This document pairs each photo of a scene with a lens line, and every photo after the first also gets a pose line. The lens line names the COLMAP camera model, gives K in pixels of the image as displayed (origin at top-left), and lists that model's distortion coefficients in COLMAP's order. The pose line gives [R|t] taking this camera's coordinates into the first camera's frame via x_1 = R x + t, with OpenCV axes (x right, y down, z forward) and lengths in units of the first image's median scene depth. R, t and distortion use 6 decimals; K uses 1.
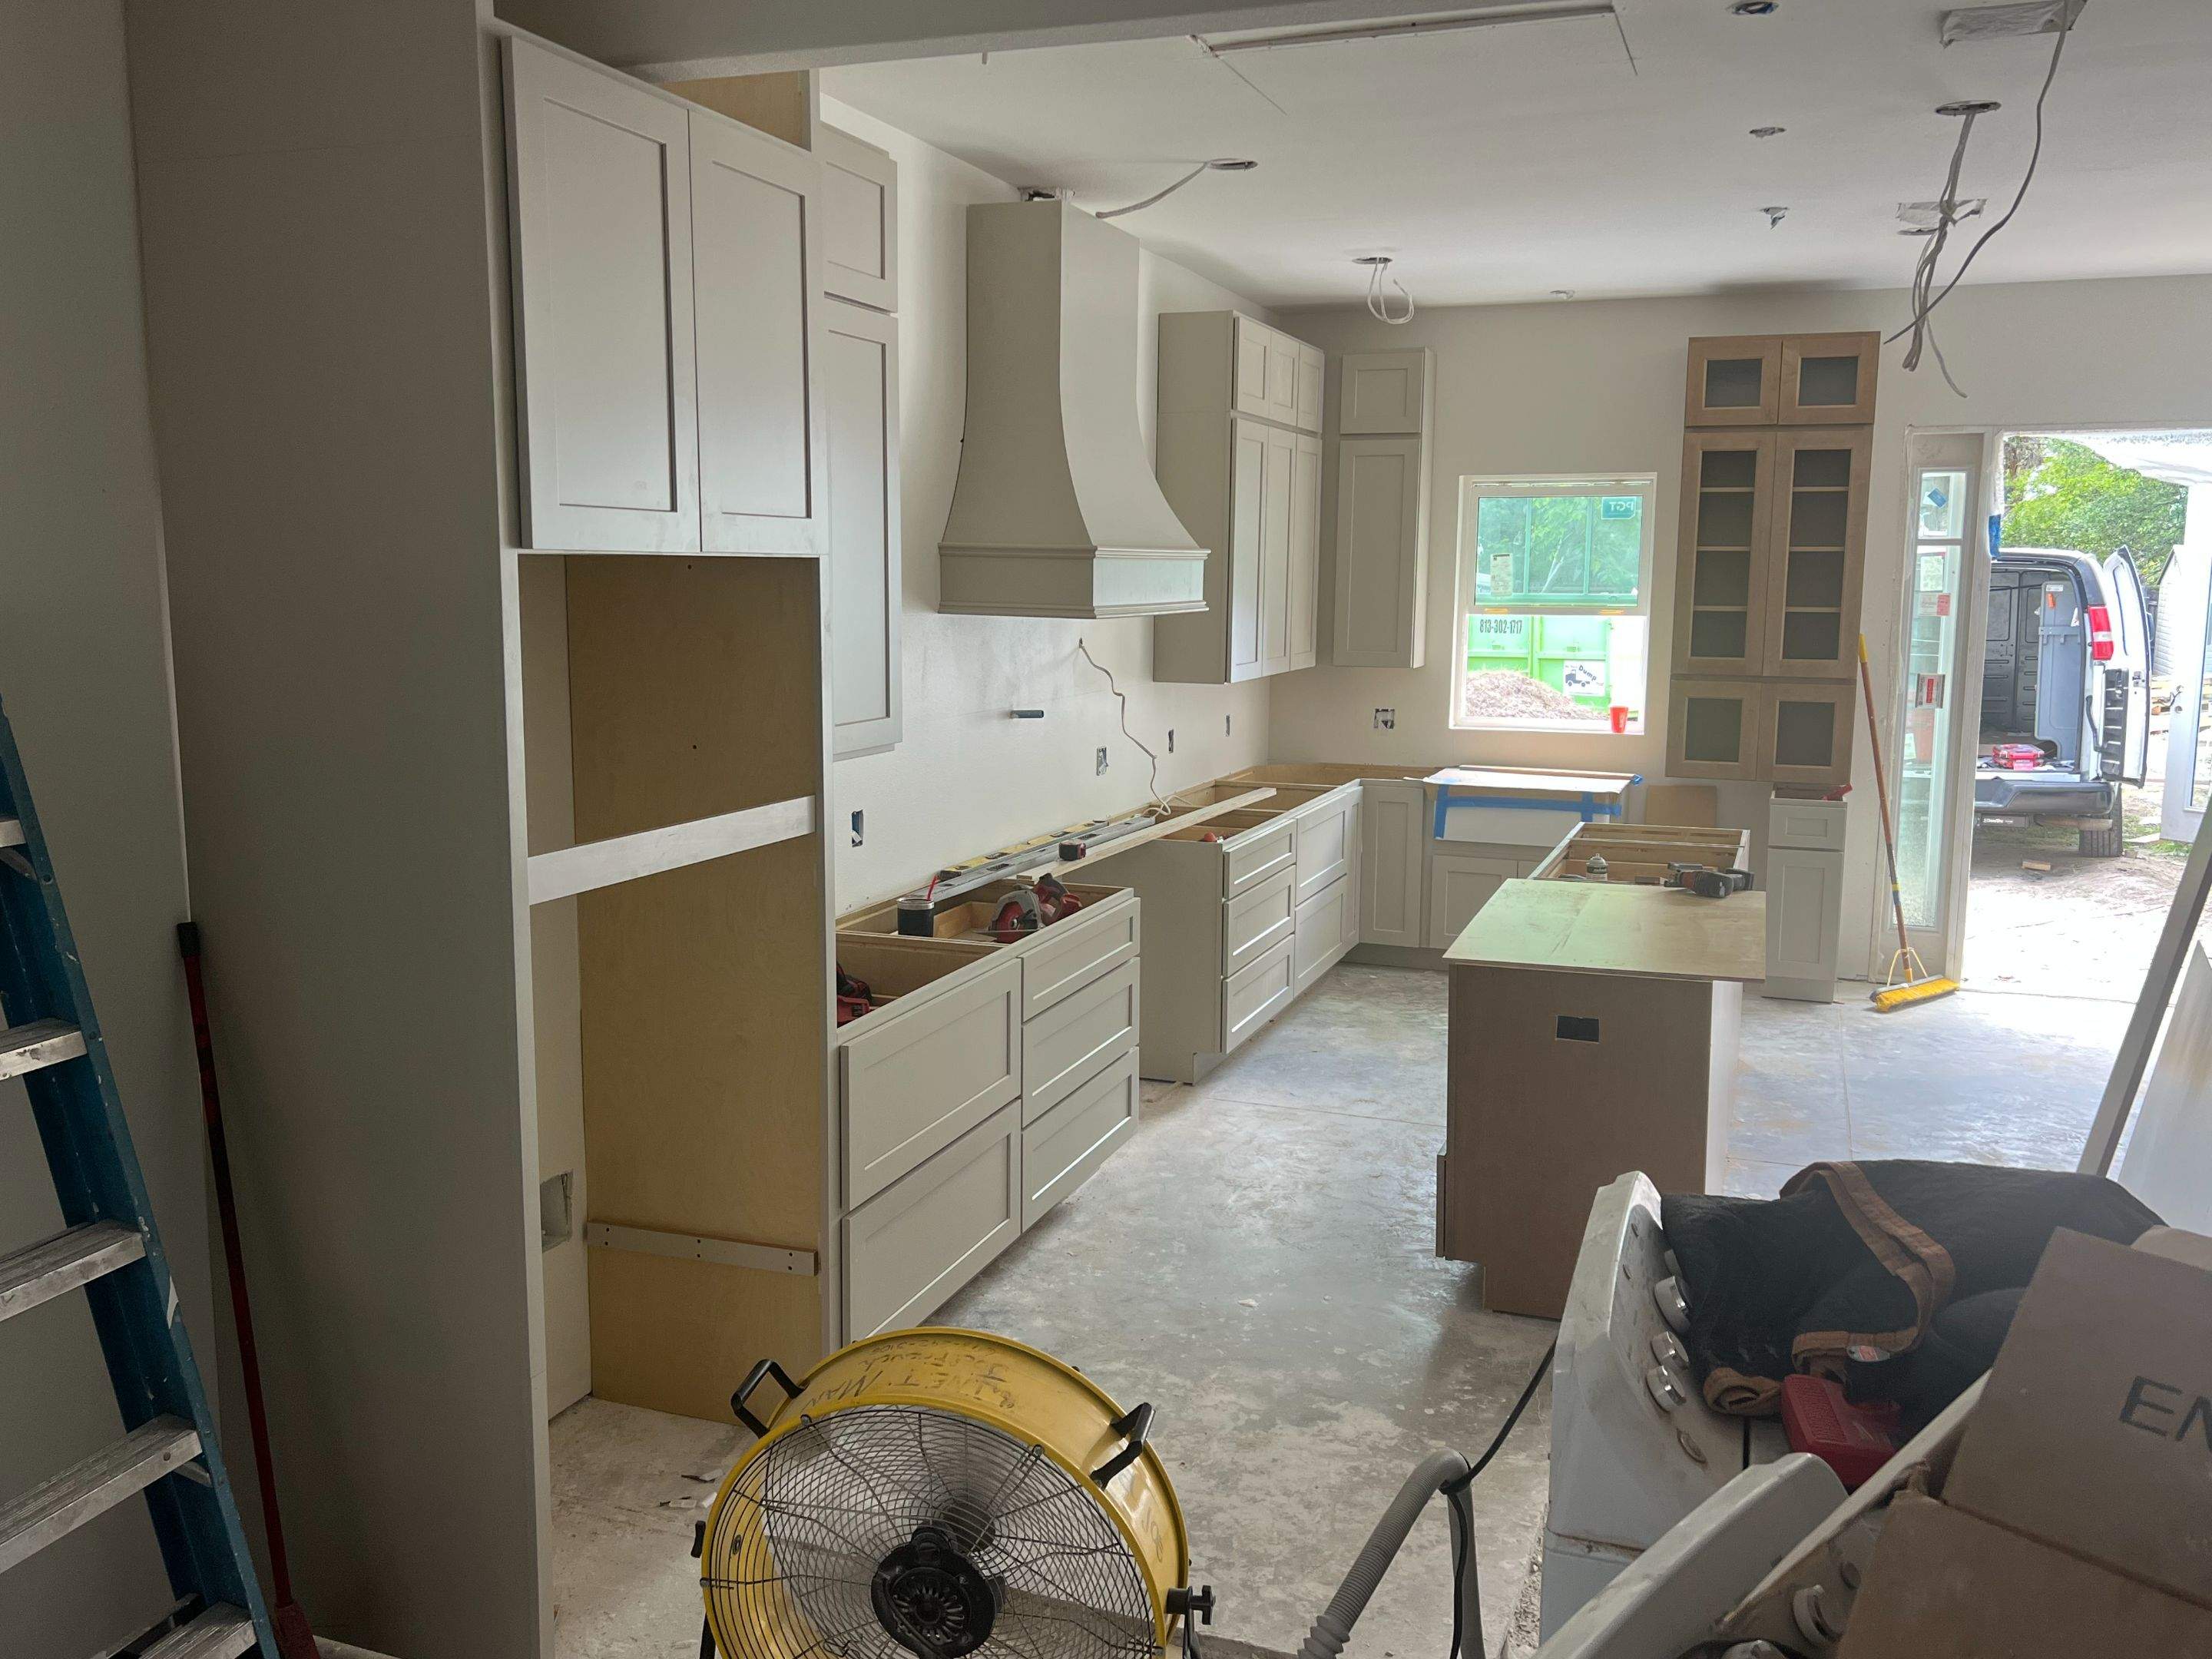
lens RADIAL K [[1853.0, 0, 1106.0], [0, 1853.0, 829.5], [0, 0, 1]] dist [-0.003373, -0.000134]
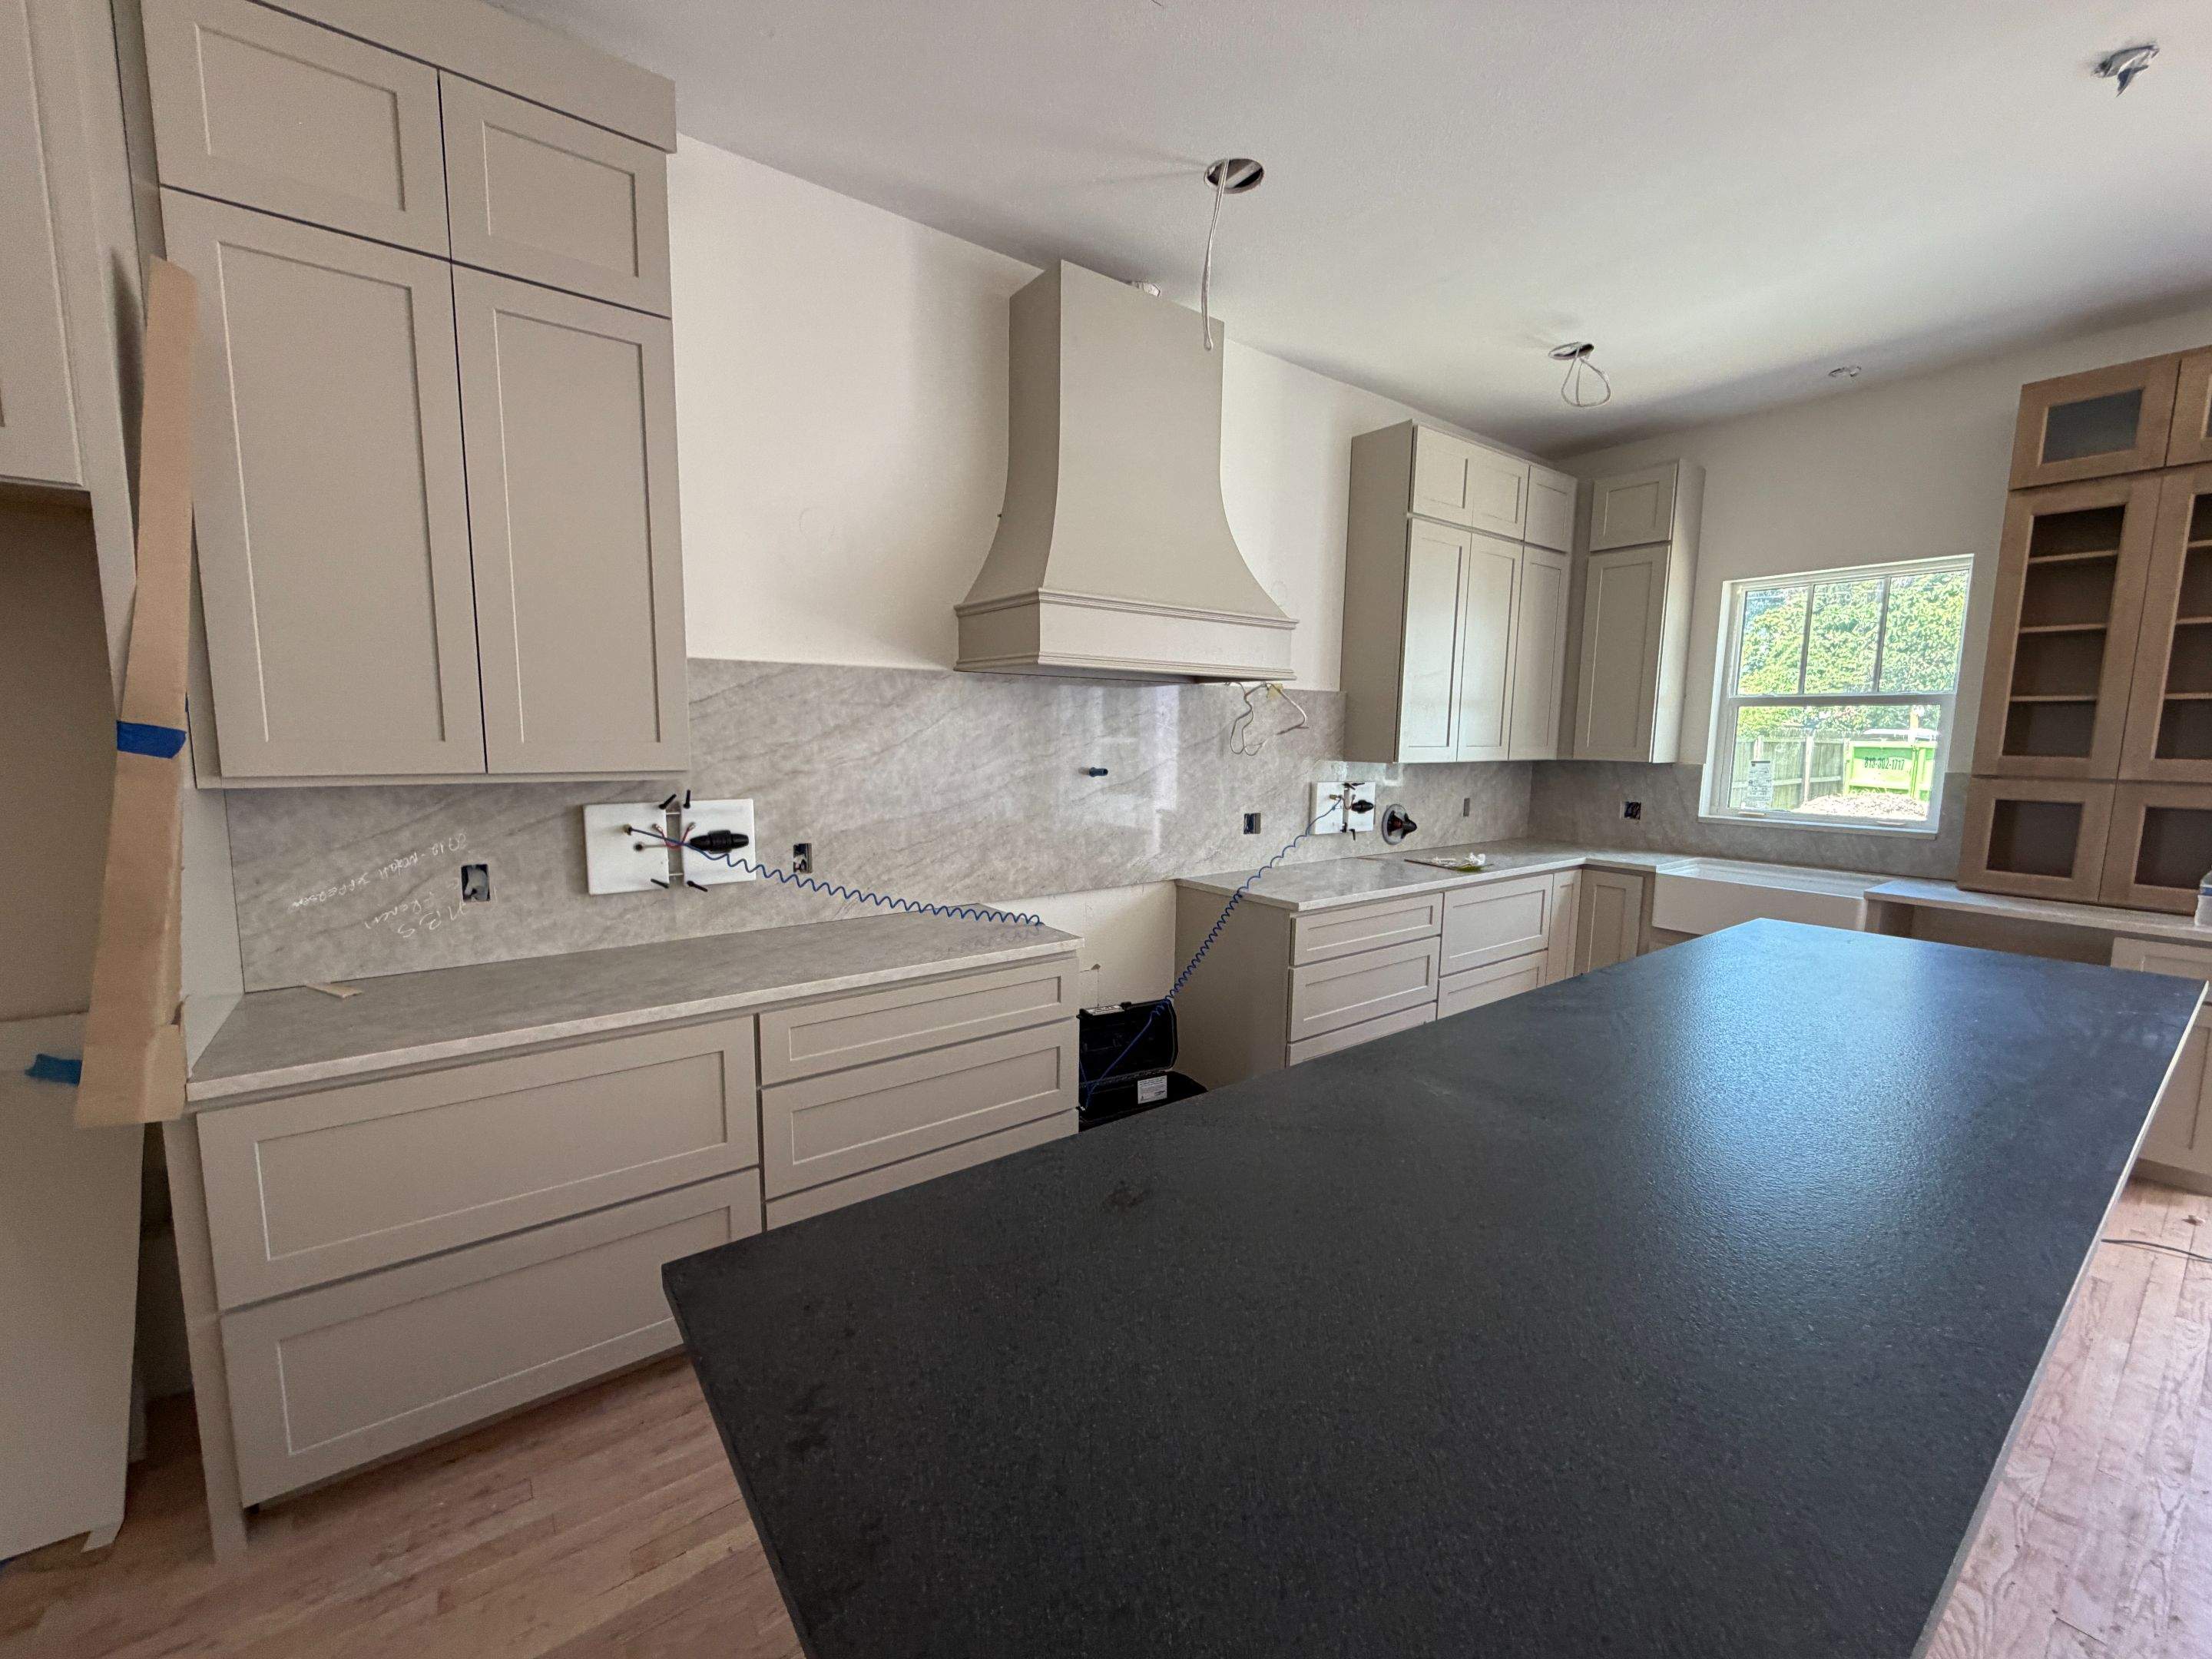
lens RADIAL K [[883.7, 0, 1106.0], [0, 883.7, 829.5], [0, 0, 1]] dist [0.002918, 0.000383]
pose [[0.837245, 0.066615, -0.542755, 0.194115], [-0.085071, 0.996335, -0.008944, -0.017964], [0.540170, 0.053661, 0.839843, 0.428269]]
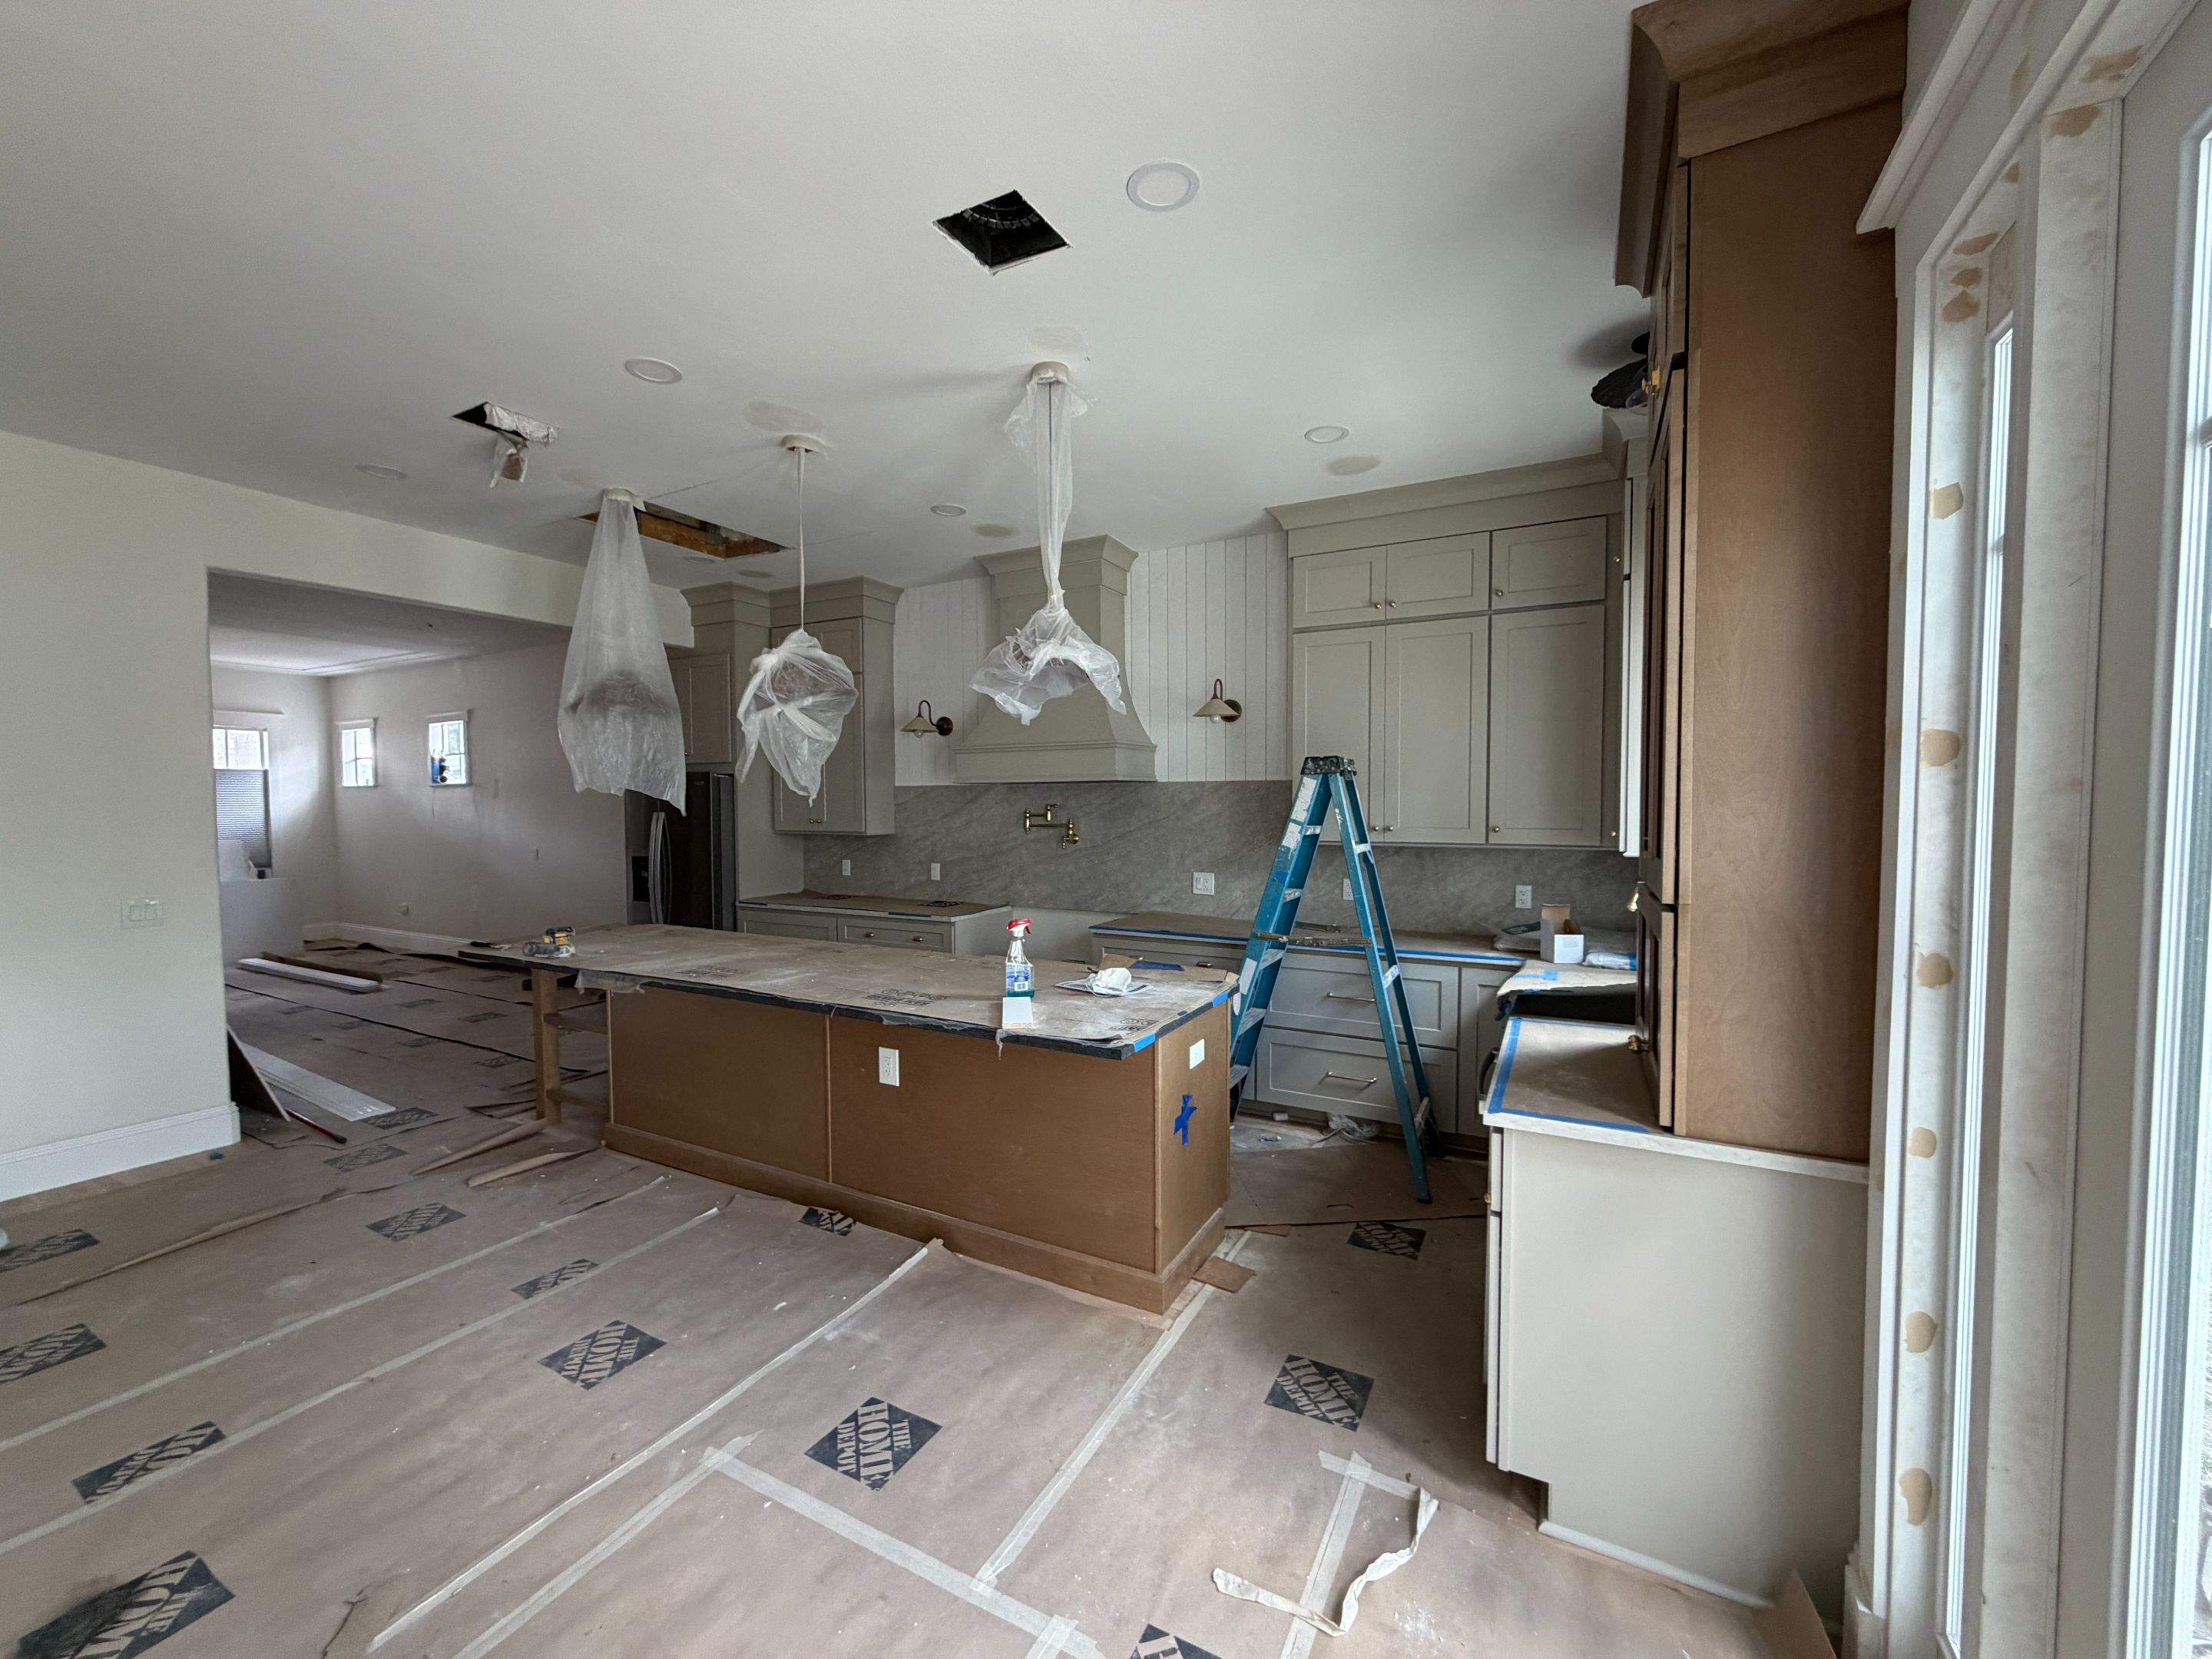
lens RADIAL K [[883.7, 0, 1106.0], [0, 883.7, 829.5], [0, 0, 1]] dist [0.002918, 0.000383]
pose [[-0.139037, 0.026301, -0.989938, 0.660769], [-0.137676, 0.989426, 0.045624, -0.092813], [0.980670, 0.142634, -0.133946, 0.905648]]
